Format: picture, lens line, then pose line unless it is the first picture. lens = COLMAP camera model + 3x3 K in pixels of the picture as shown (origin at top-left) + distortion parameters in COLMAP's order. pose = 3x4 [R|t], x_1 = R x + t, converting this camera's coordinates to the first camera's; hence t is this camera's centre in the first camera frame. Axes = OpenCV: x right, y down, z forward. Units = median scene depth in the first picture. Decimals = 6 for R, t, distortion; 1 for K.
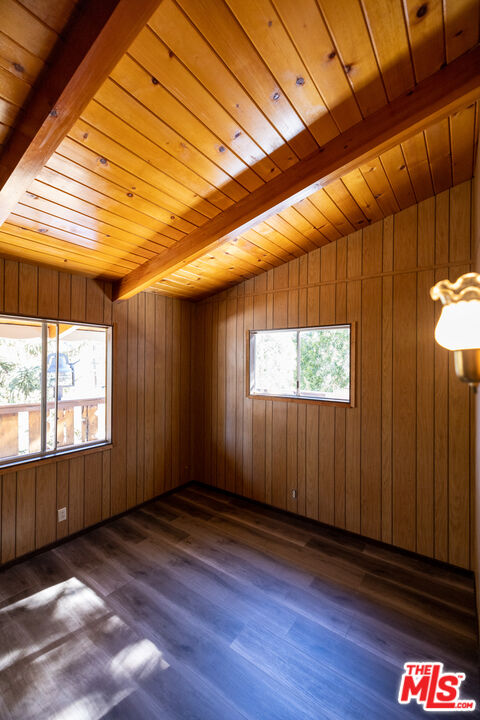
lens RADIAL K [[301.2, 0, 241.8], [0, 301.2, 360.9], [0, 0, 1]] dist [0.002035, -0.000818]
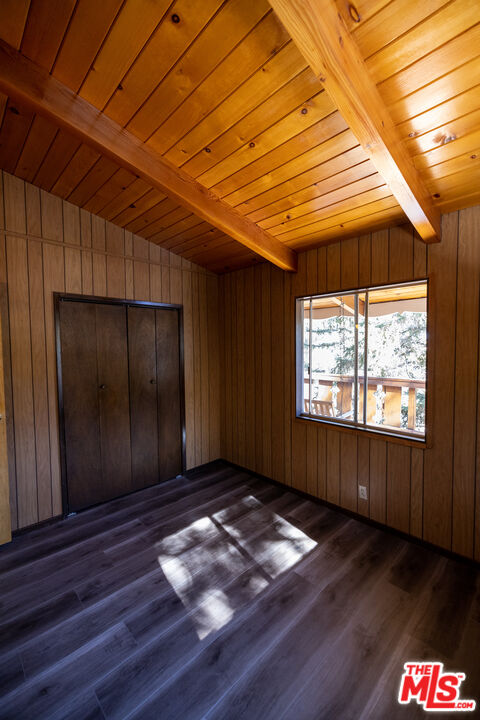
lens RADIAL K [[301.2, 0, 241.8], [0, 301.2, 360.9], [0, 0, 1]] dist [0.002035, -0.000818]
pose [[-0.163365, 0.042532, -0.985648, 0.397525], [0.015441, 0.999058, 0.040552, 0.047834], [0.986445, -0.008595, -0.163868, 0.786213]]
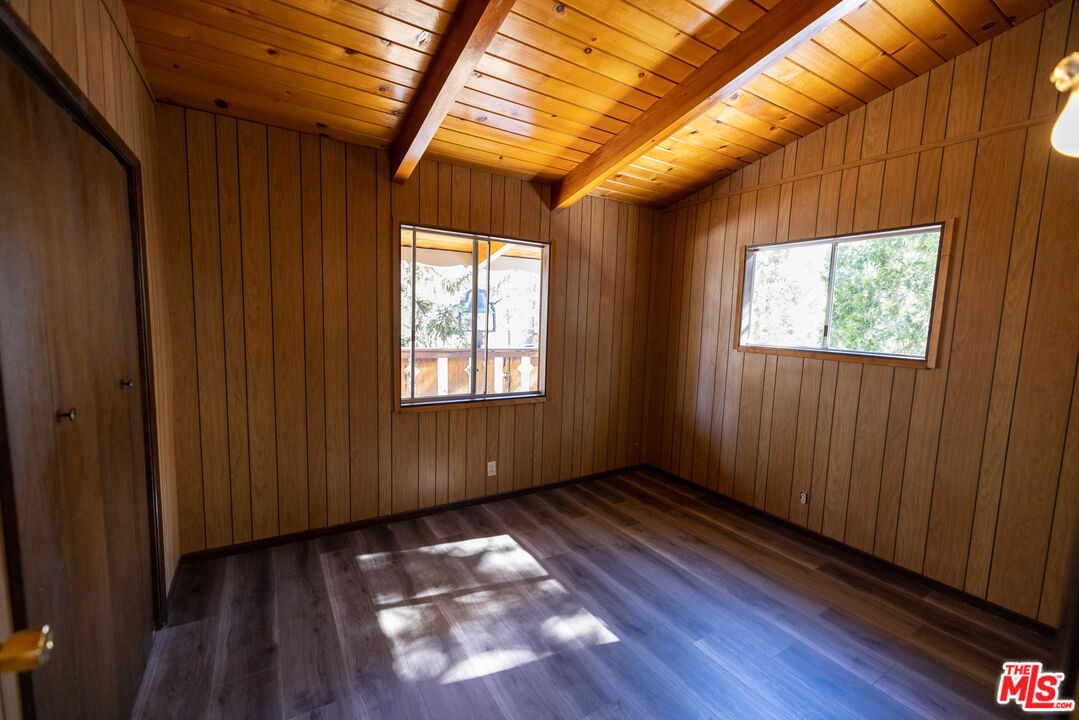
lens RADIAL K [[451.3, 0, 539.9], [0, 451.3, 363.2], [0, 0, 1]] dist [0.002035, -0.000818]
pose [[0.926960, 0.061899, -0.370019, -0.013817], [-0.023401, 0.993914, 0.107644, 0.071474], [0.374430, -0.091123, 0.922767, -0.103657]]
